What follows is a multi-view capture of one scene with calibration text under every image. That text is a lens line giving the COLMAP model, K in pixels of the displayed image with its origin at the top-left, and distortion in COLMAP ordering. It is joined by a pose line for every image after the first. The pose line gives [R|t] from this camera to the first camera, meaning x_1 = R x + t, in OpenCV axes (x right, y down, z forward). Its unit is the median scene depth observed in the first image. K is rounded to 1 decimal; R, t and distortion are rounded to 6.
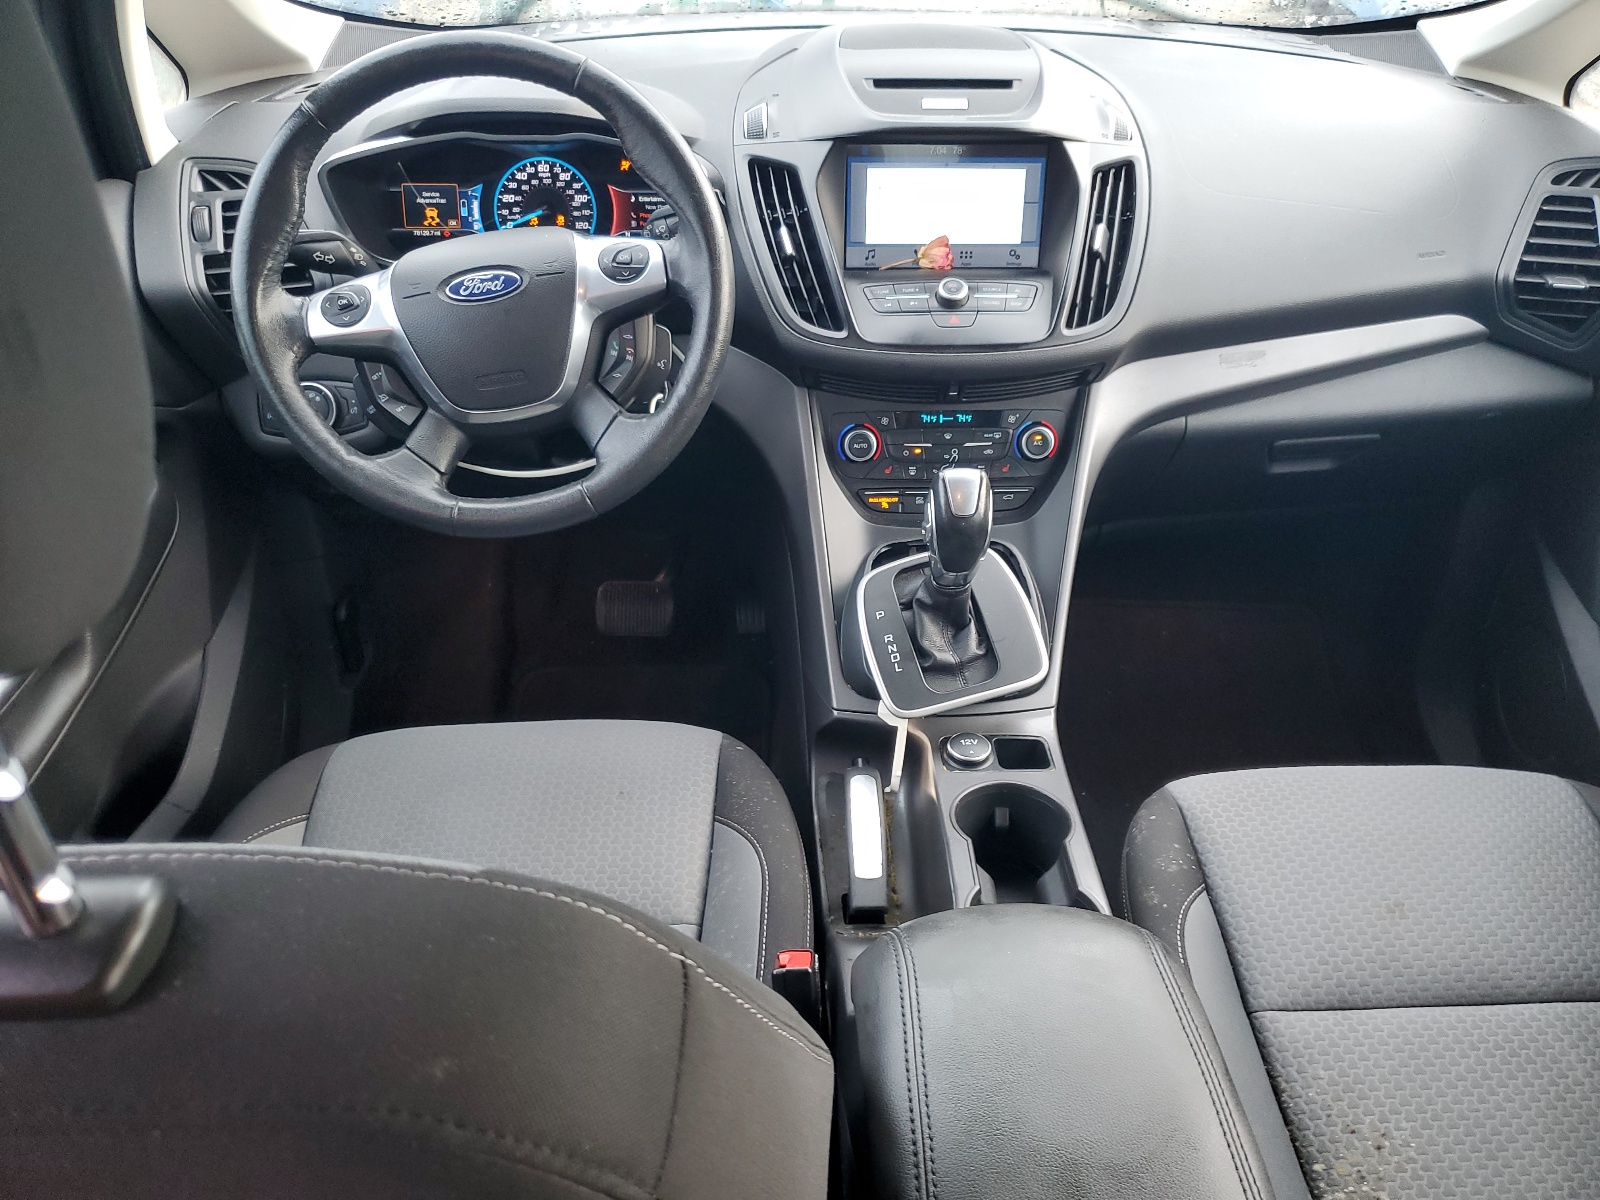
lens RADIAL K [[1413.9, 0, 805.4], [0, 1413.9, 600.2], [0, 0, 1]] dist [0.015086, -0.000783]
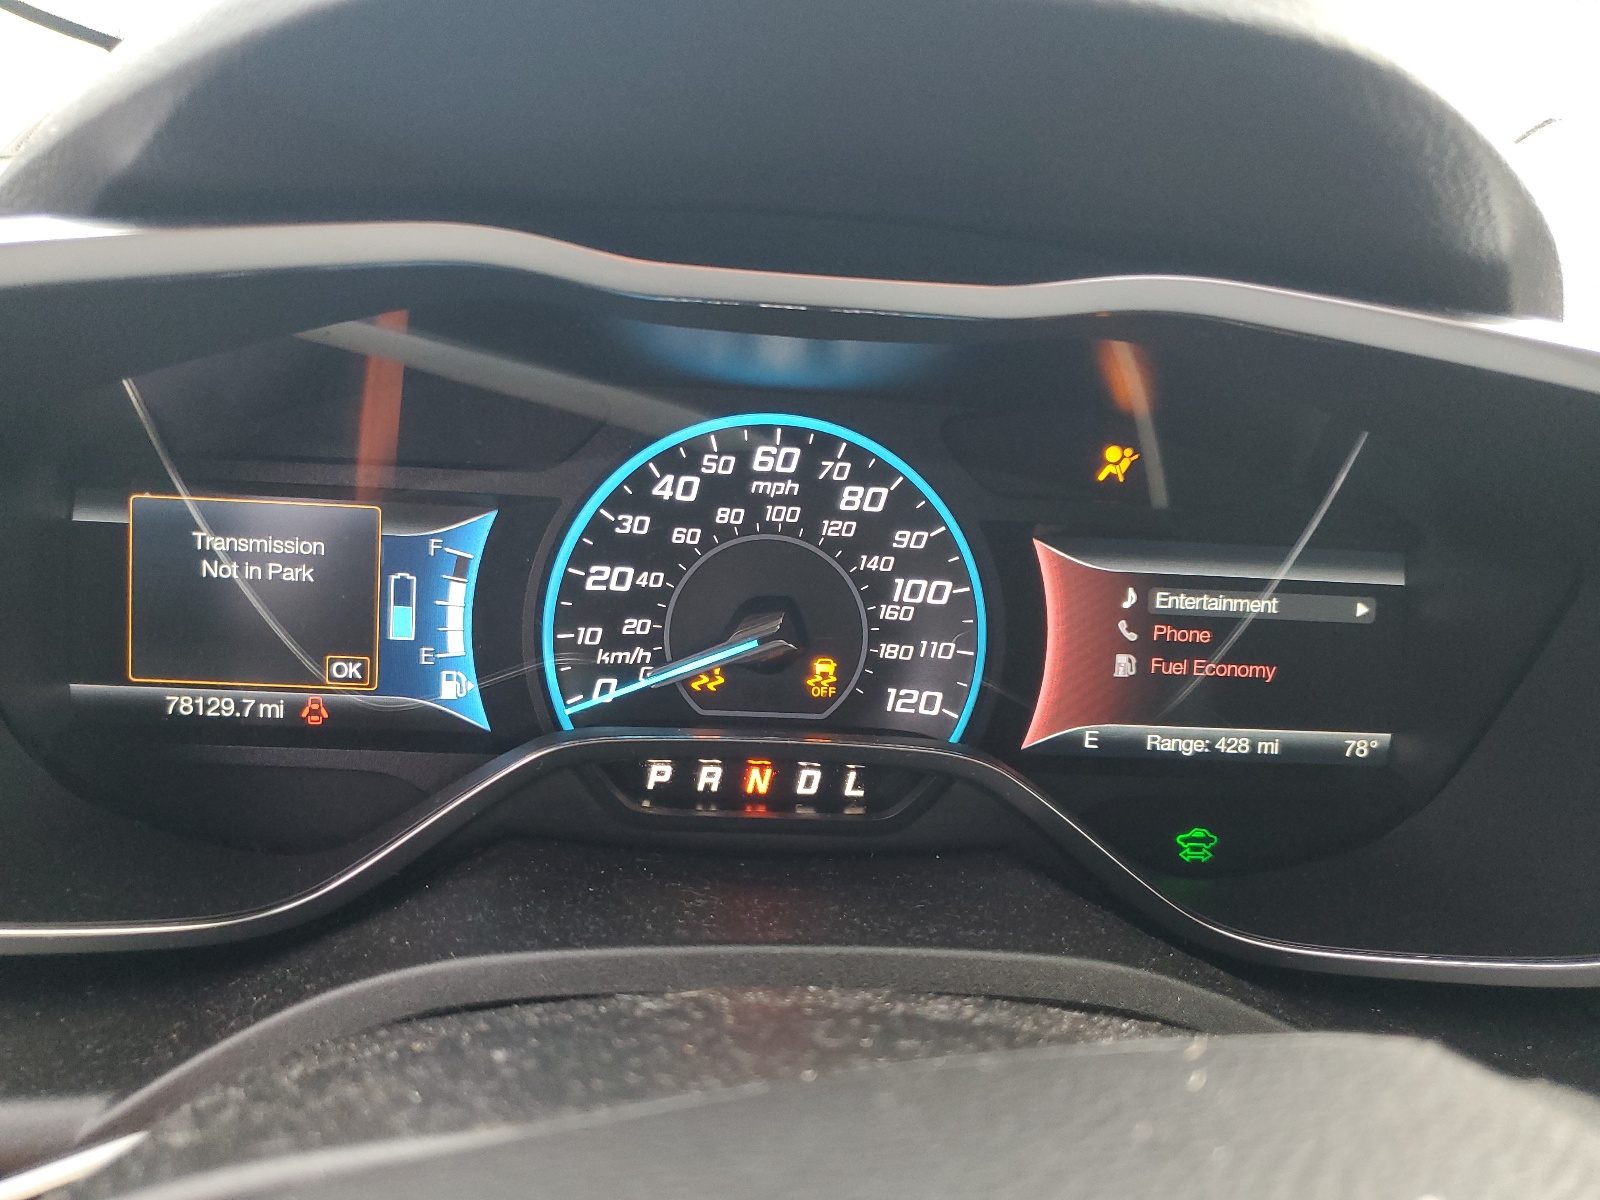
lens RADIAL K [[1413.9, 0, 796.1], [0, 1413.9, 597.7], [0, 0, 1]] dist [0.015086, -0.000783]
pose [[0.993152, 0.038596, 0.110267, -0.205107], [-0.018266, 0.983544, -0.179744, -0.240743], [-0.115390, 0.176499, 0.977514, 0.775745]]
